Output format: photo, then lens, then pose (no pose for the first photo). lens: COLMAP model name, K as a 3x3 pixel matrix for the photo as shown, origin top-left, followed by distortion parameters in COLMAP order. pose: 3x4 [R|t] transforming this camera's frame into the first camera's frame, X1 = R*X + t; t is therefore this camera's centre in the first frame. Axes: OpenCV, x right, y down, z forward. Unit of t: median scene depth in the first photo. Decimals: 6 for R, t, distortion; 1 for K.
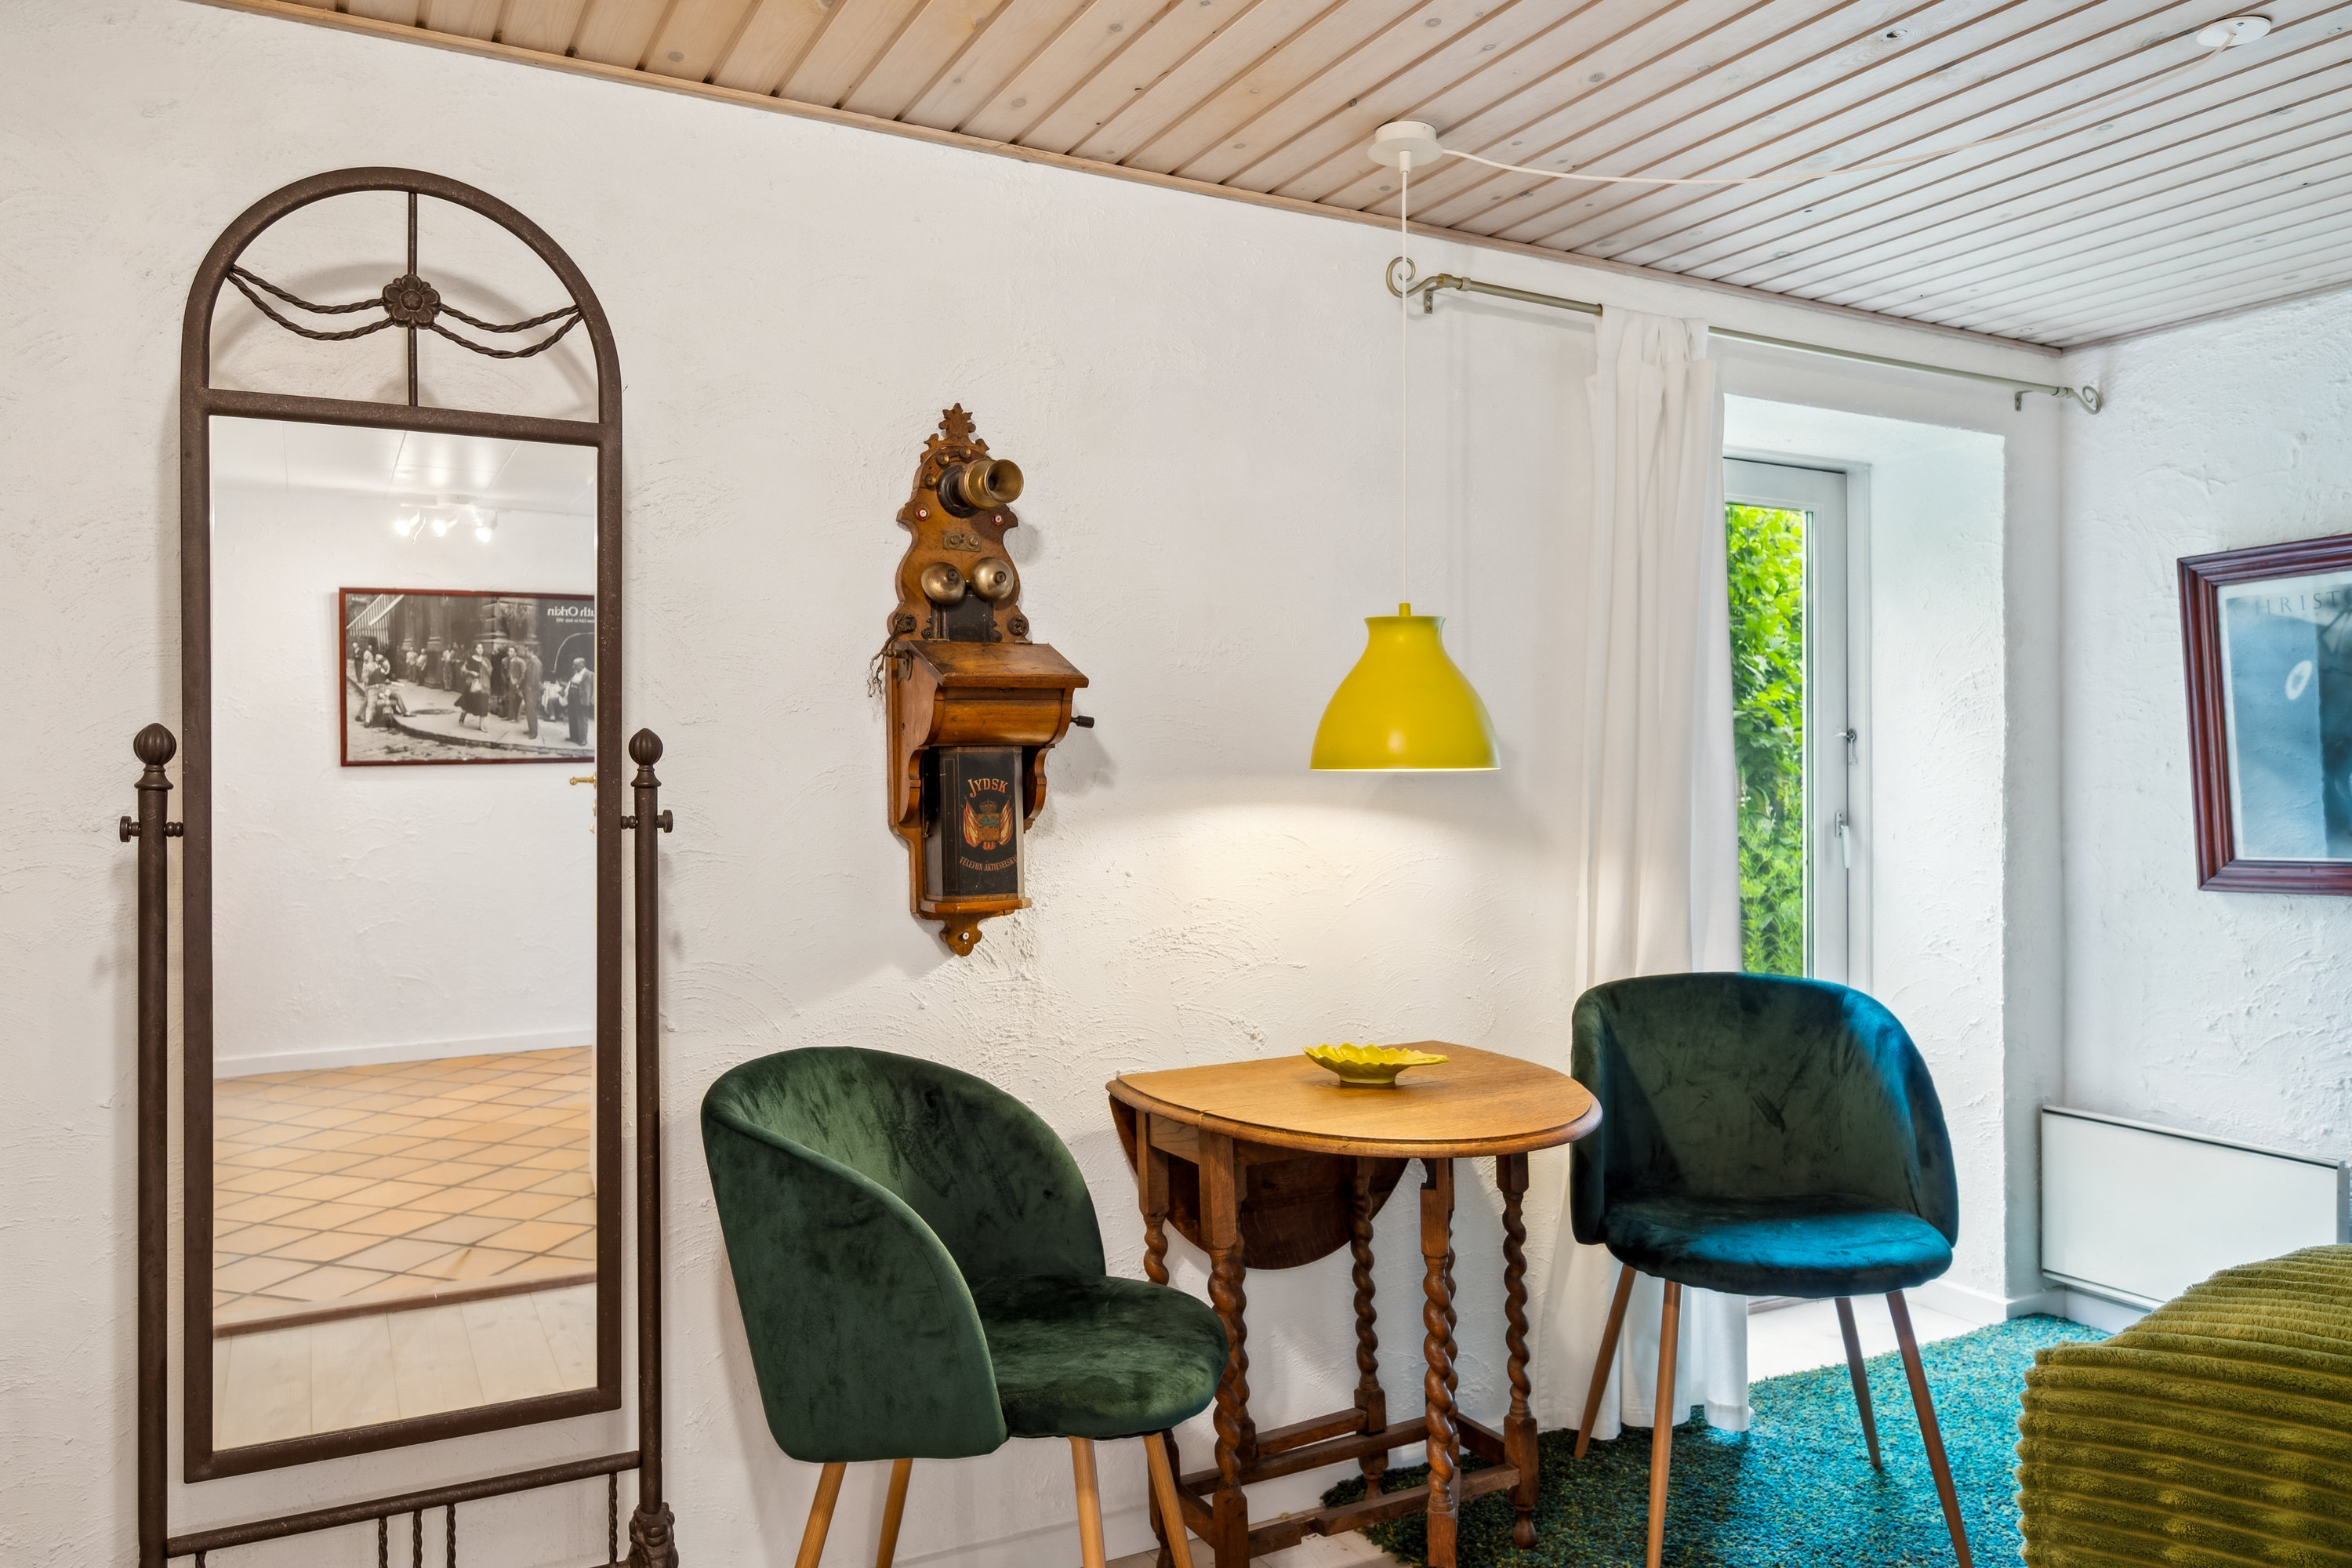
lens RADIAL K [[1566.8, 0, 1176.0], [0, 1566.8, 784.0], [0, 0, 1]] dist [-0.004053, -0.000820]
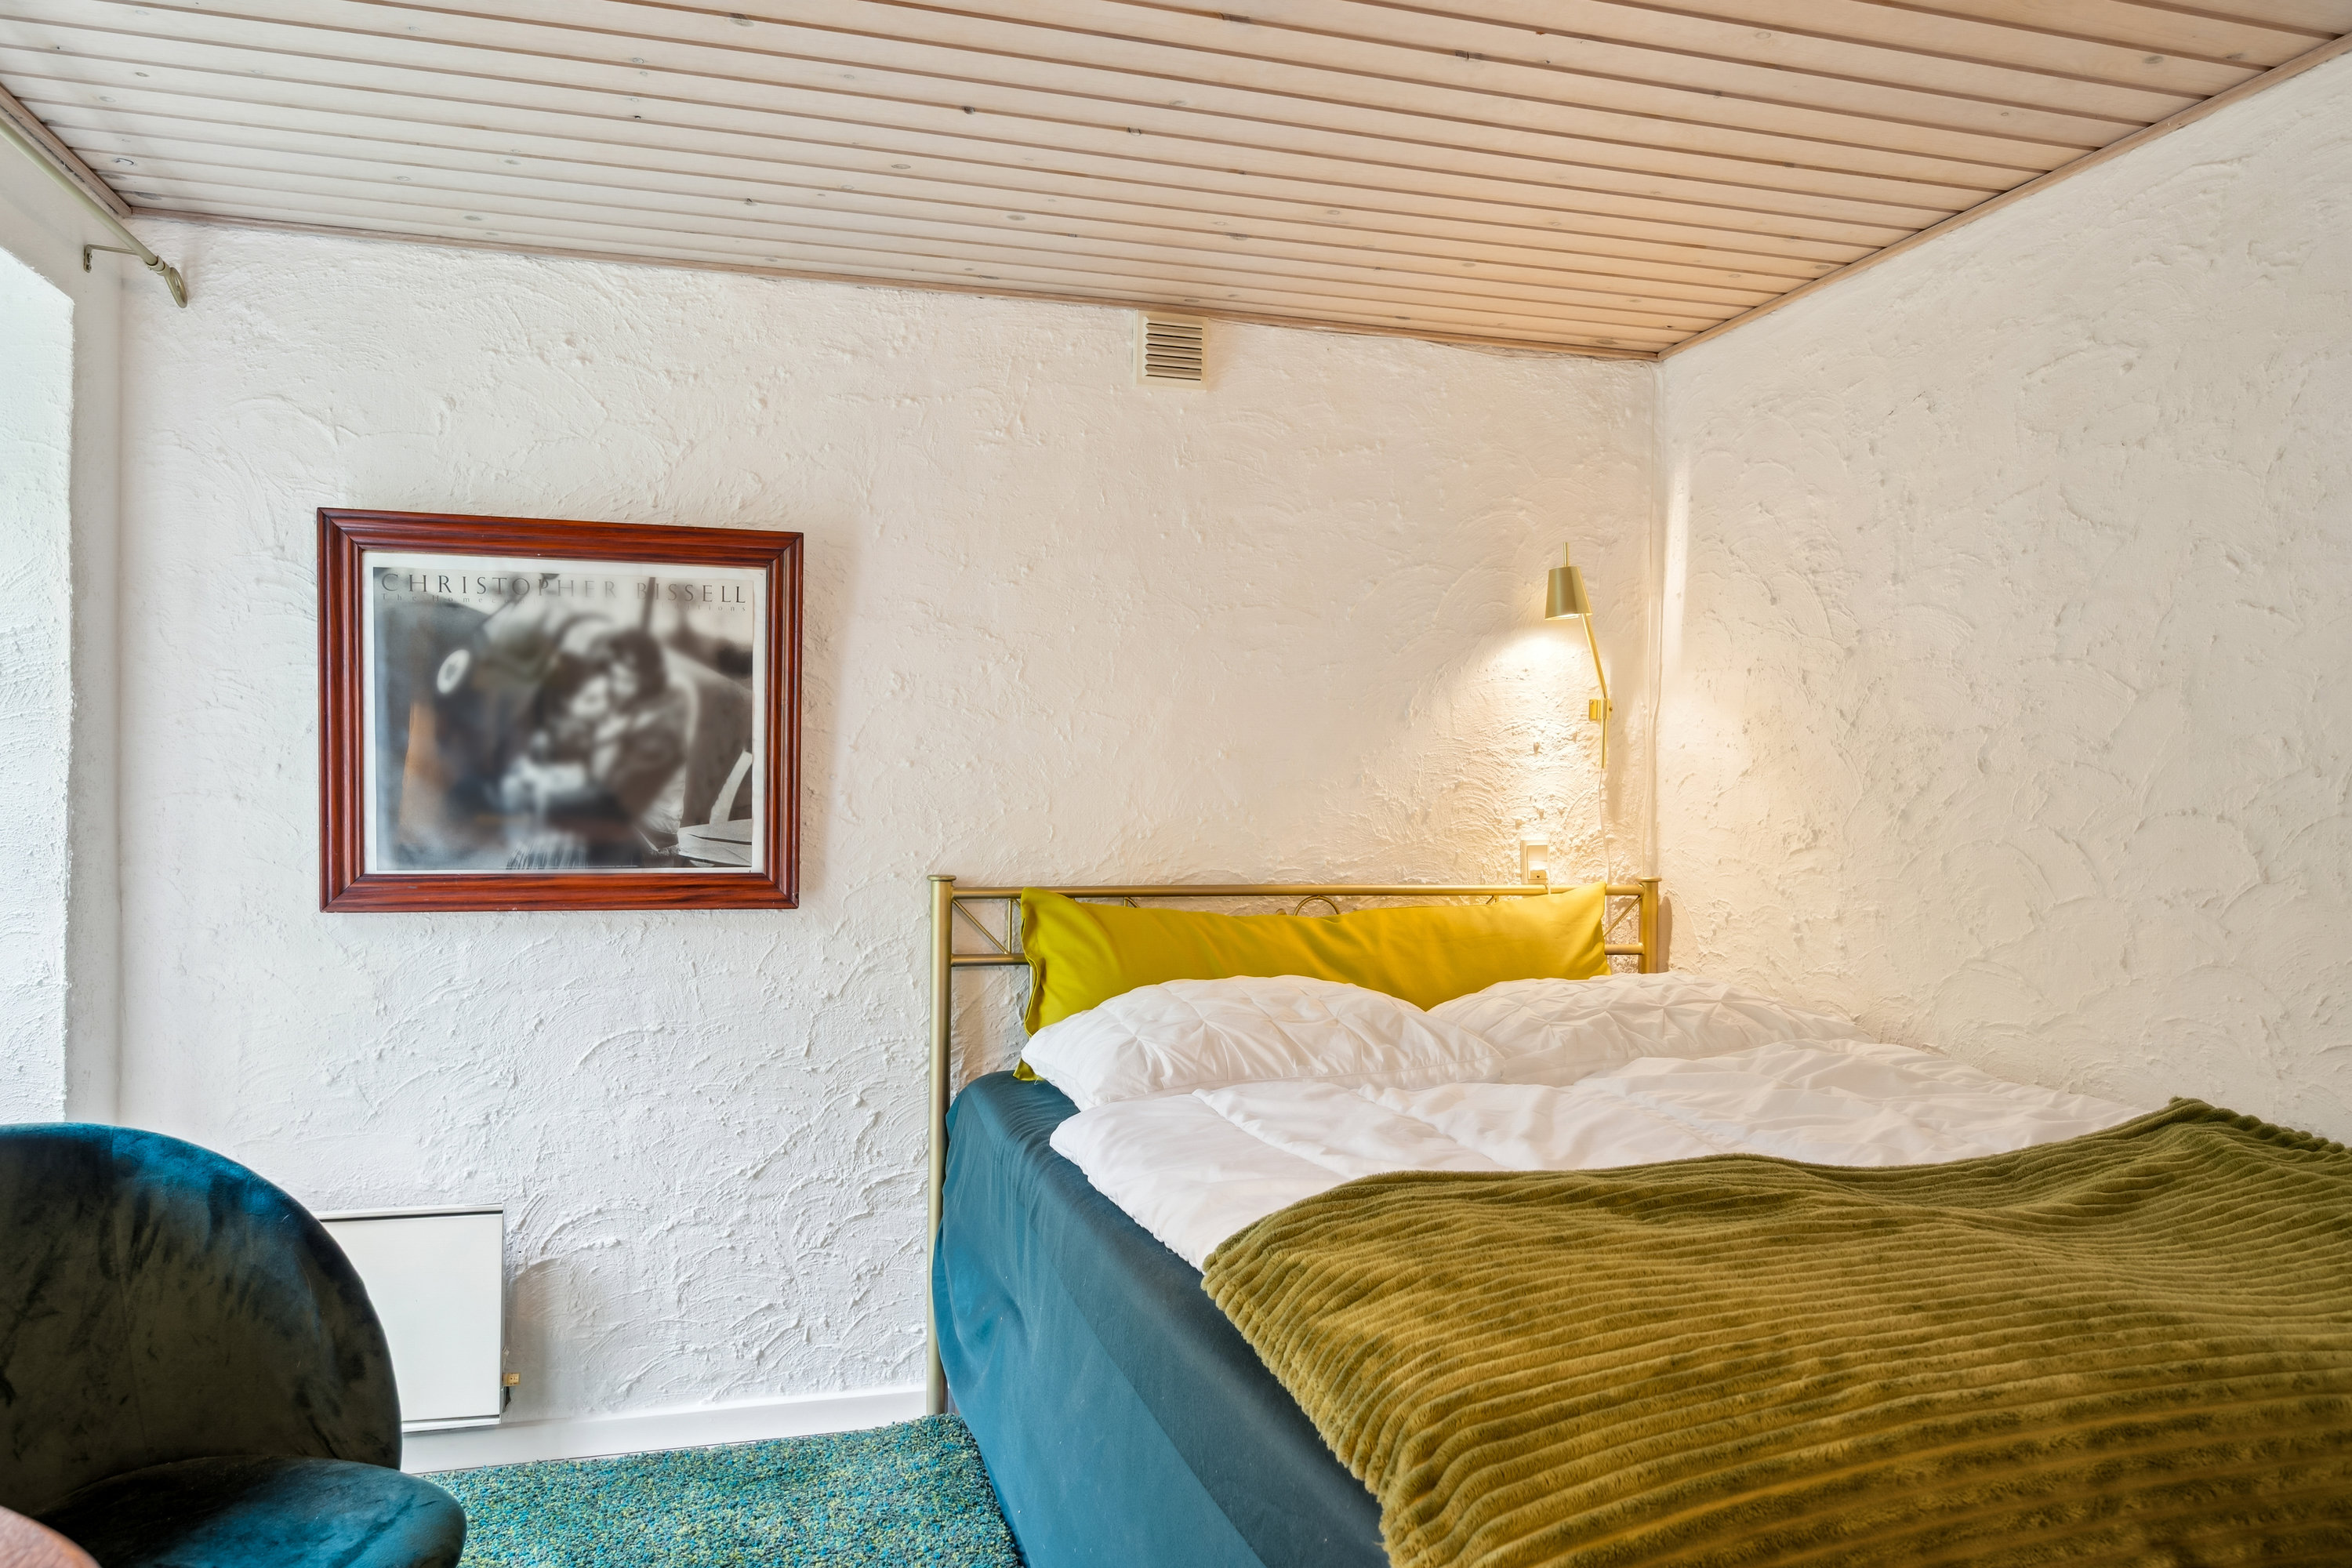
lens RADIAL K [[1588.9, 0, 1176.0], [0, 1588.9, 784.0], [0, 0, 1]] dist [0.005162, 0.002010]
pose [[0.230878, 0.005429, 0.972968, -0.065485], [-0.005405, 0.999976, -0.004297, -0.002023], [-0.972968, -0.004266, 0.230902, 0.378089]]
